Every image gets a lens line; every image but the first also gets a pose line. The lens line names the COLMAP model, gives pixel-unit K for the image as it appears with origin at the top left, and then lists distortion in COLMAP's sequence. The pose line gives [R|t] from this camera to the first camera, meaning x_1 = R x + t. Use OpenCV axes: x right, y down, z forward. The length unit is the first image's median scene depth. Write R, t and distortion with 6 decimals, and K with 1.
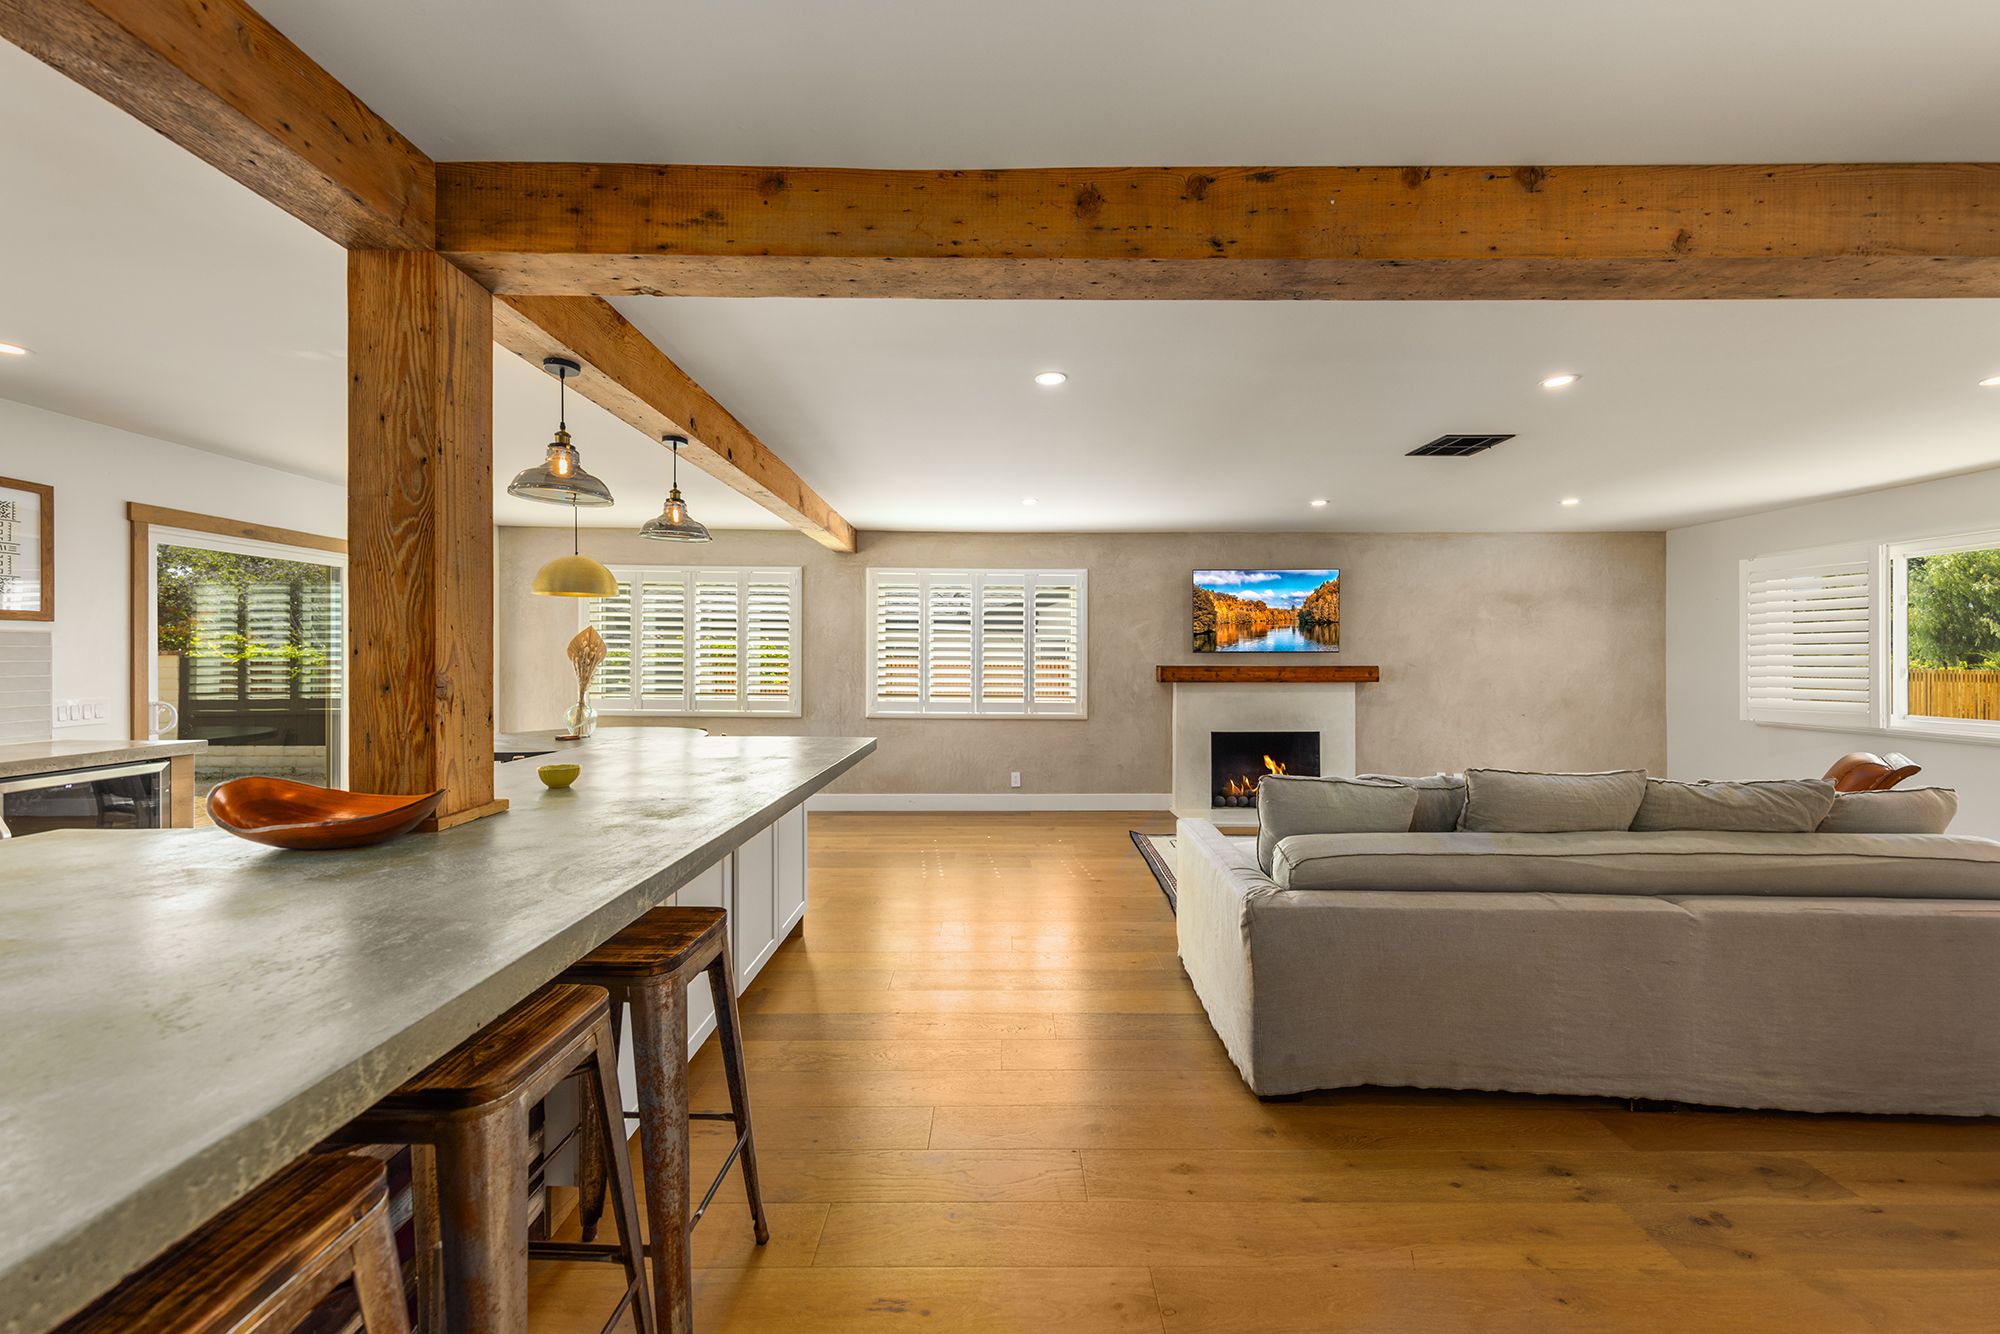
lens RADIAL K [[760.2, 0, 1014.4], [0, 760.2, 672.6], [0, 0, 1]] dist [0.000879, 0.000073]
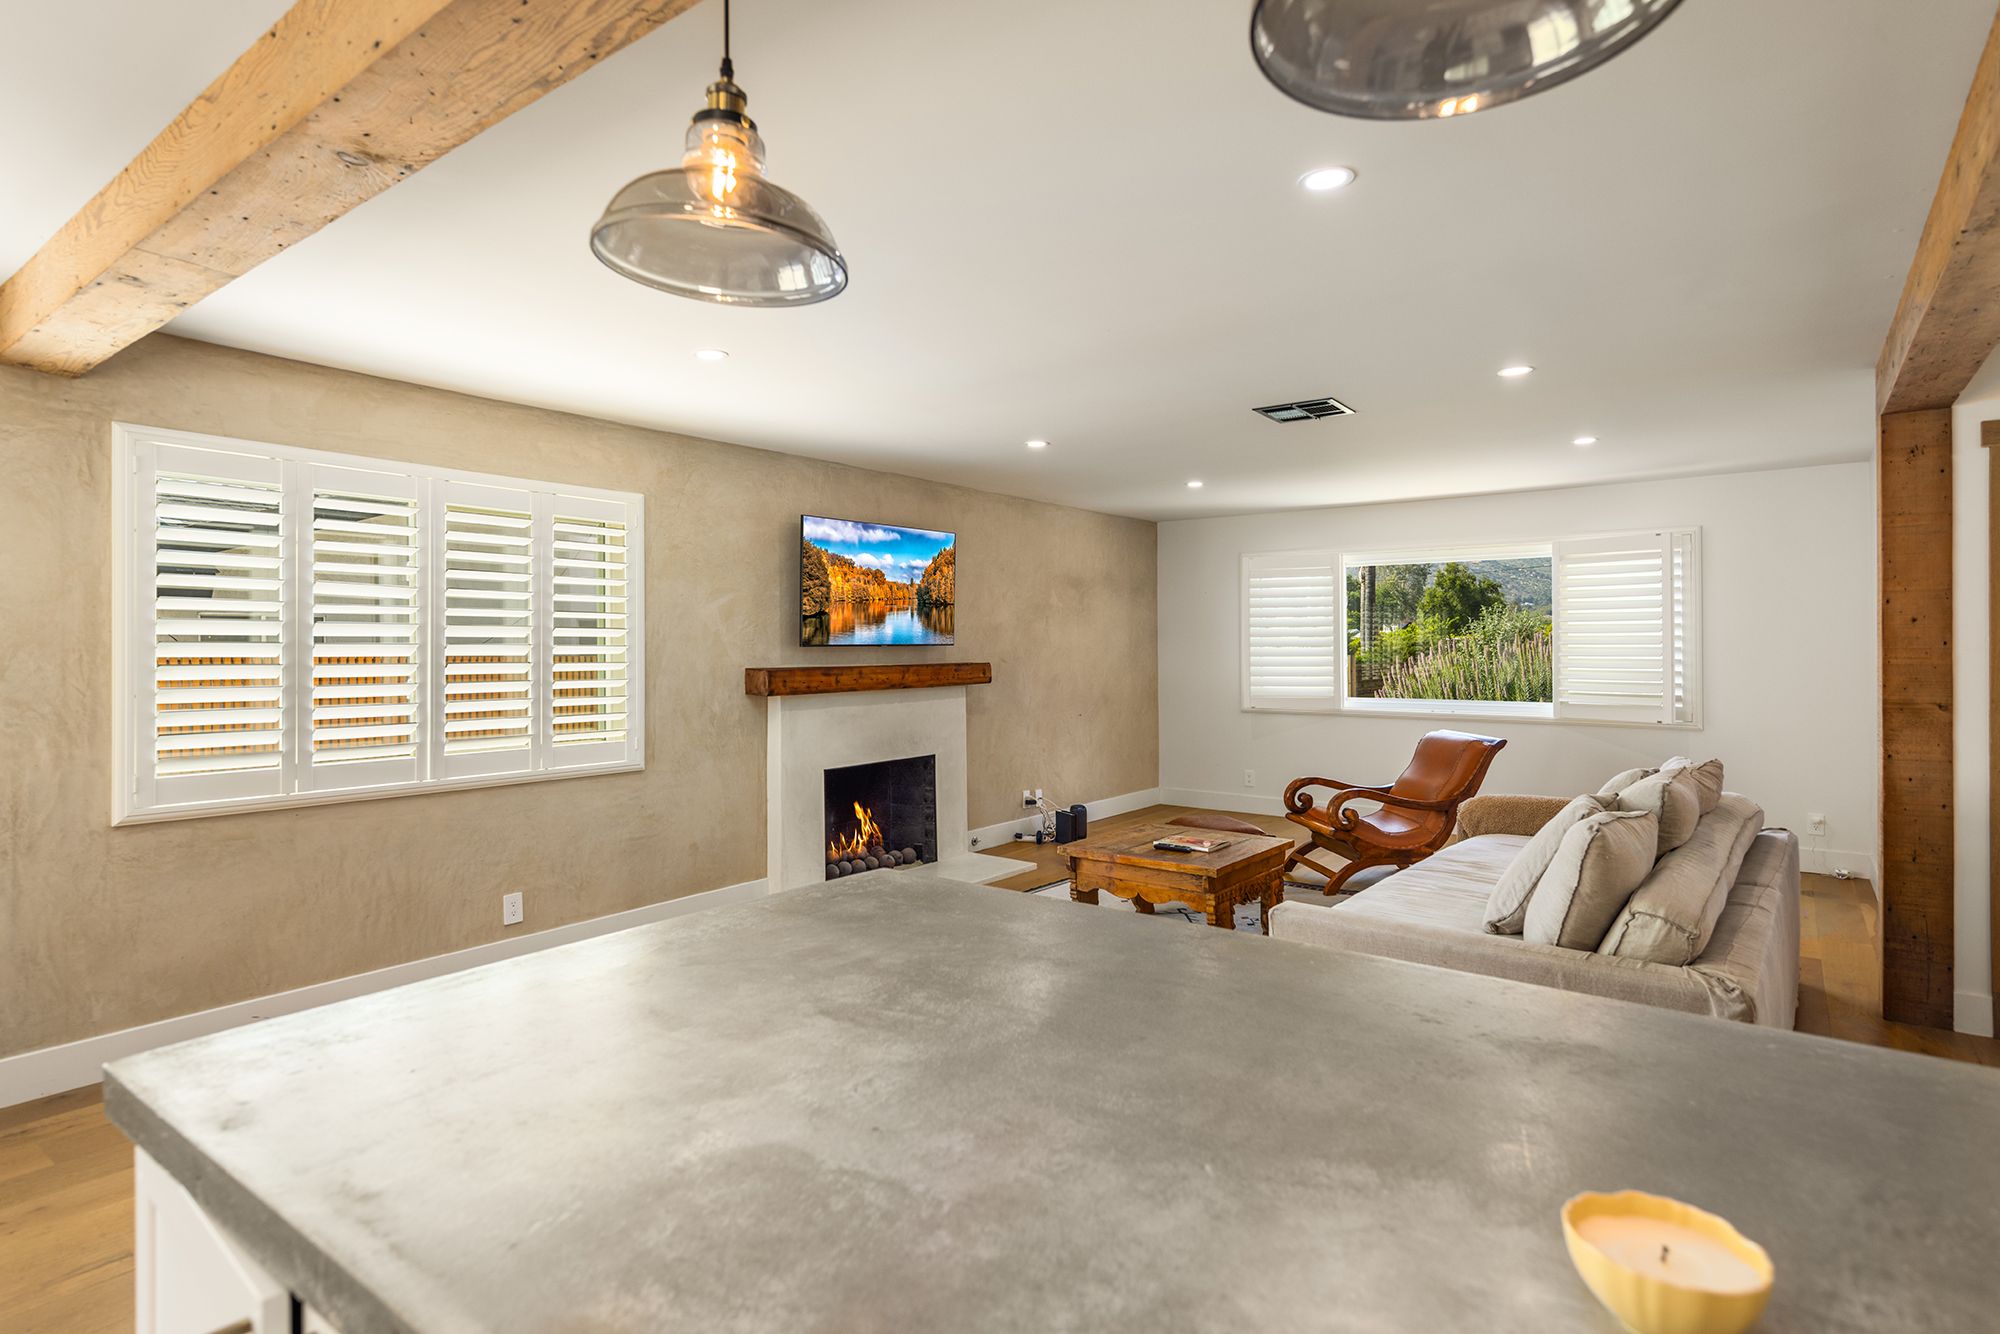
lens RADIAL K [[1023.5, 0, 1008.6], [0, 1023.5, 637.4], [0, 0, 1]] dist [0.002785, 0.001467]
pose [[0.606619, 0.001329, 0.794992, -0.334191], [0.017886, 0.999723, -0.015320, -0.017675], [-0.794792, 0.023513, 0.606427, 0.352127]]
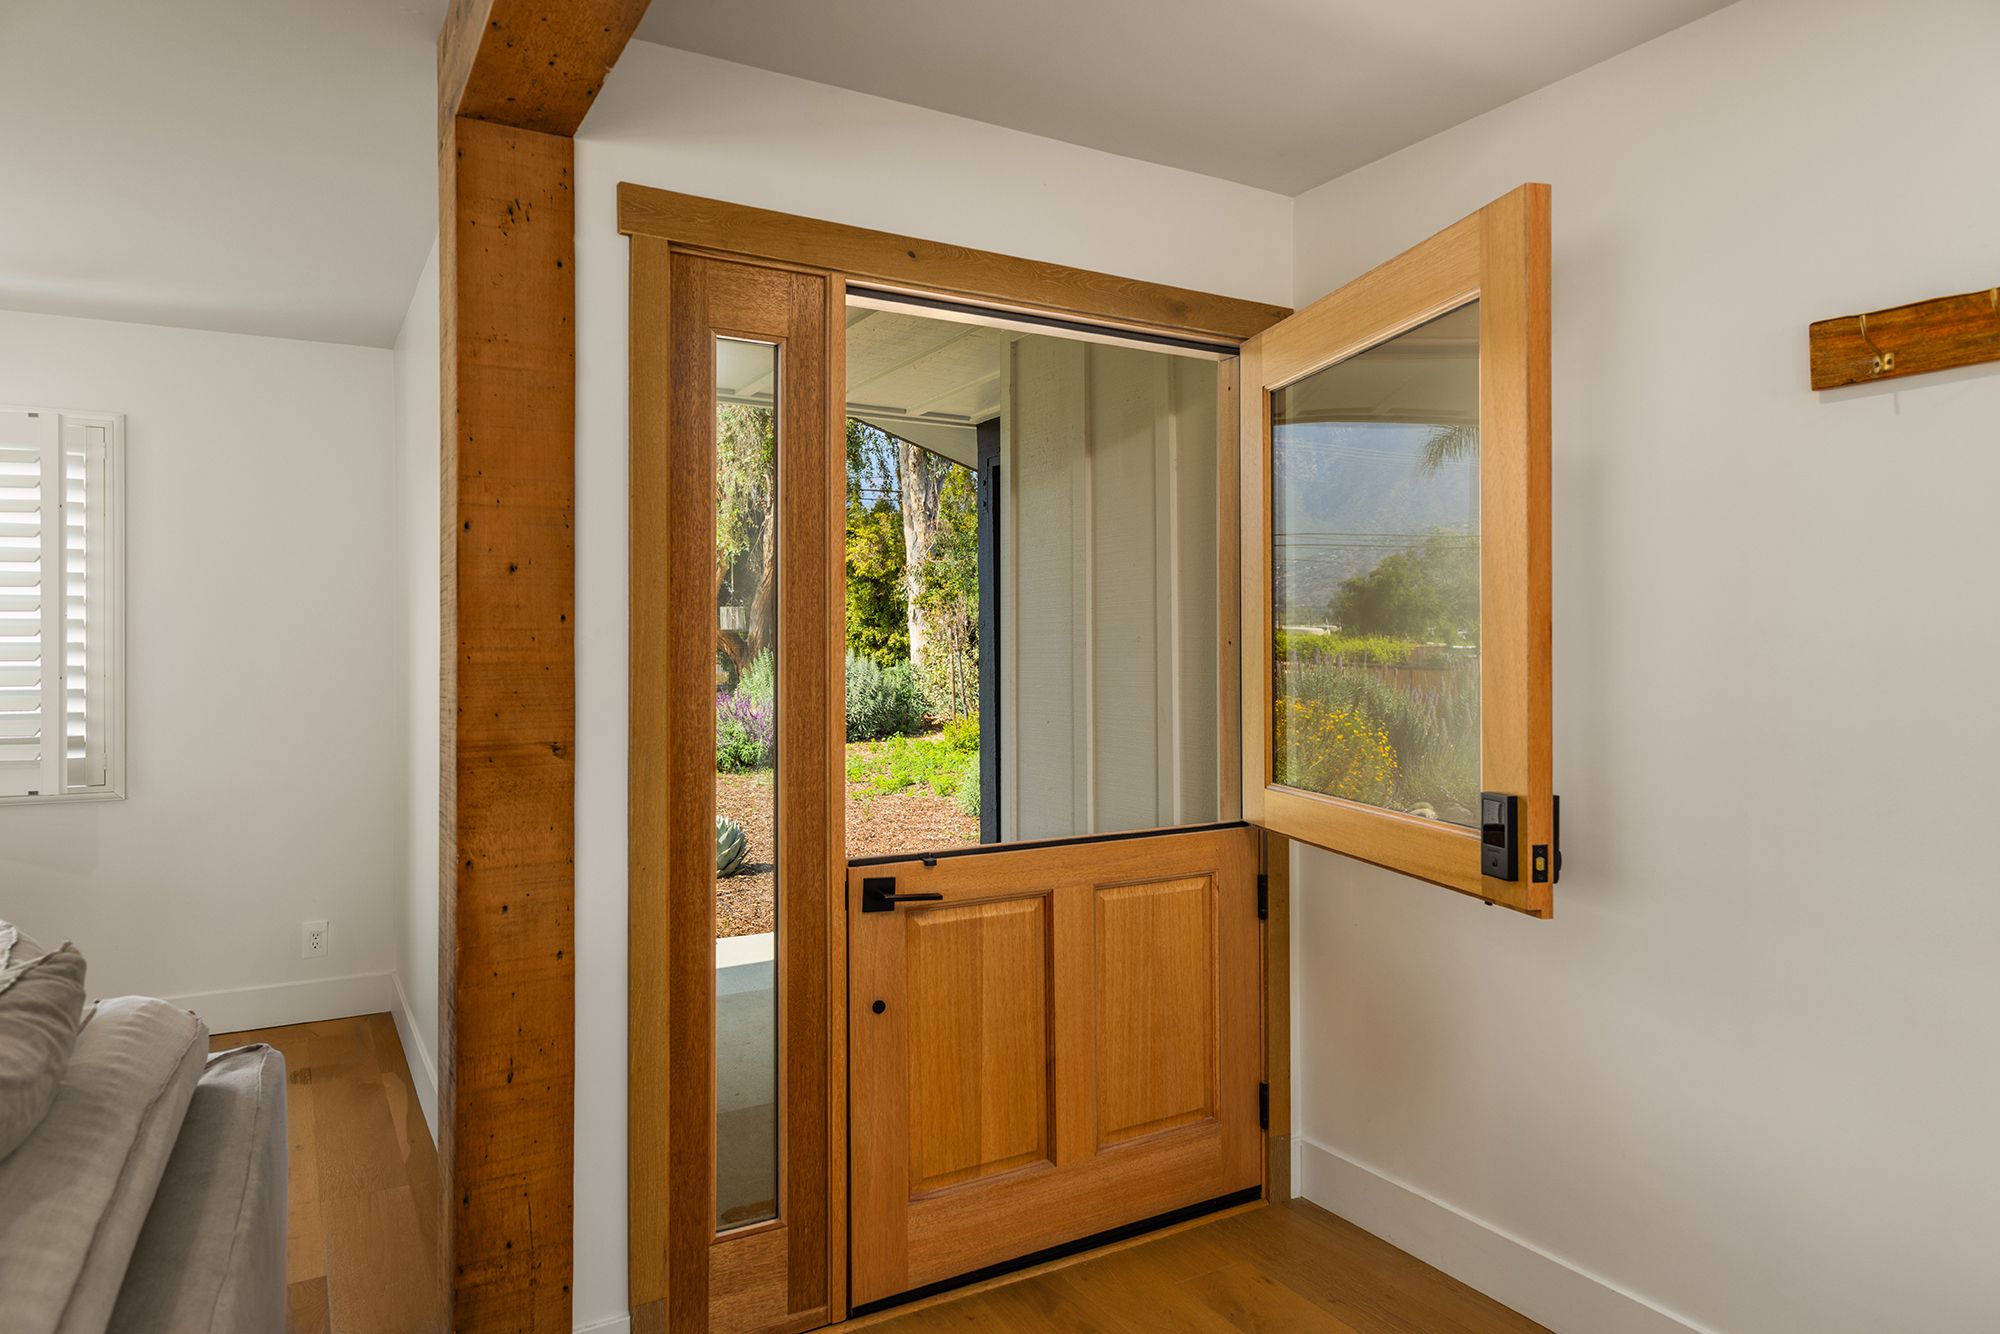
lens RADIAL K [[1263.2, 0, 1009.3], [0, 1263.2, 646.5], [0, 0, 1]] dist [0.009653, 0.002855]
pose [[-0.496619, 0.000683, 0.867968, 0.082467], [0.016888, 0.999818, 0.008876, -0.007113], [-0.867804, 0.019066, -0.496540, 0.349928]]
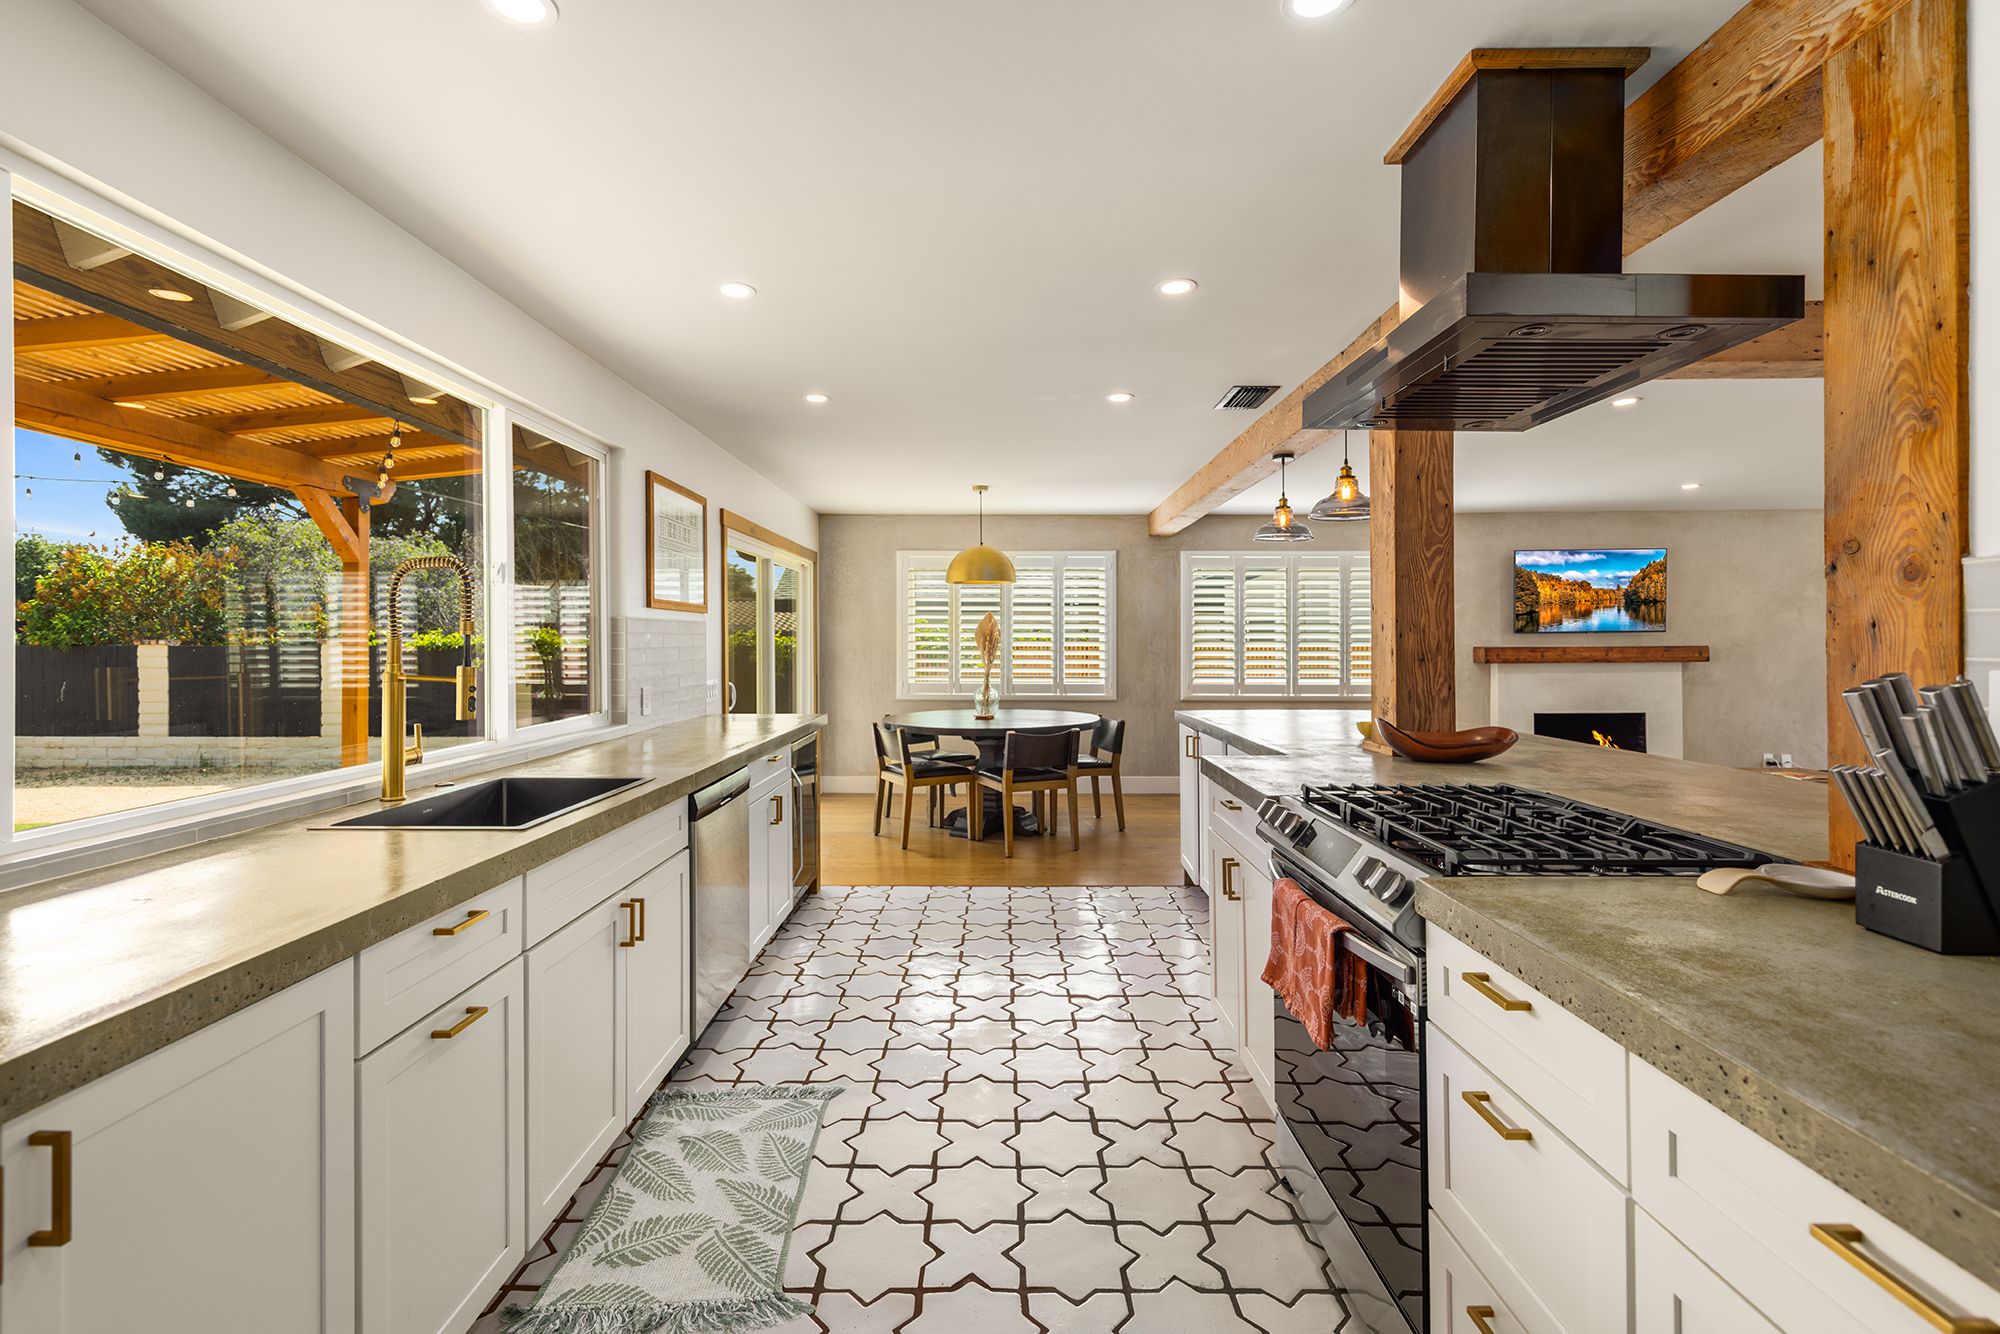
lens RADIAL K [[903.2, 0, 987.5], [0, 903.2, 649.3], [0, 0, 1]] dist [0.003605, 0.000432]
pose [[0.999652, -0.006388, -0.025579, -0.427934], [0.006103, 0.999918, -0.011214, 0.003764], [0.025649, 0.011054, 0.999610, -0.203630]]
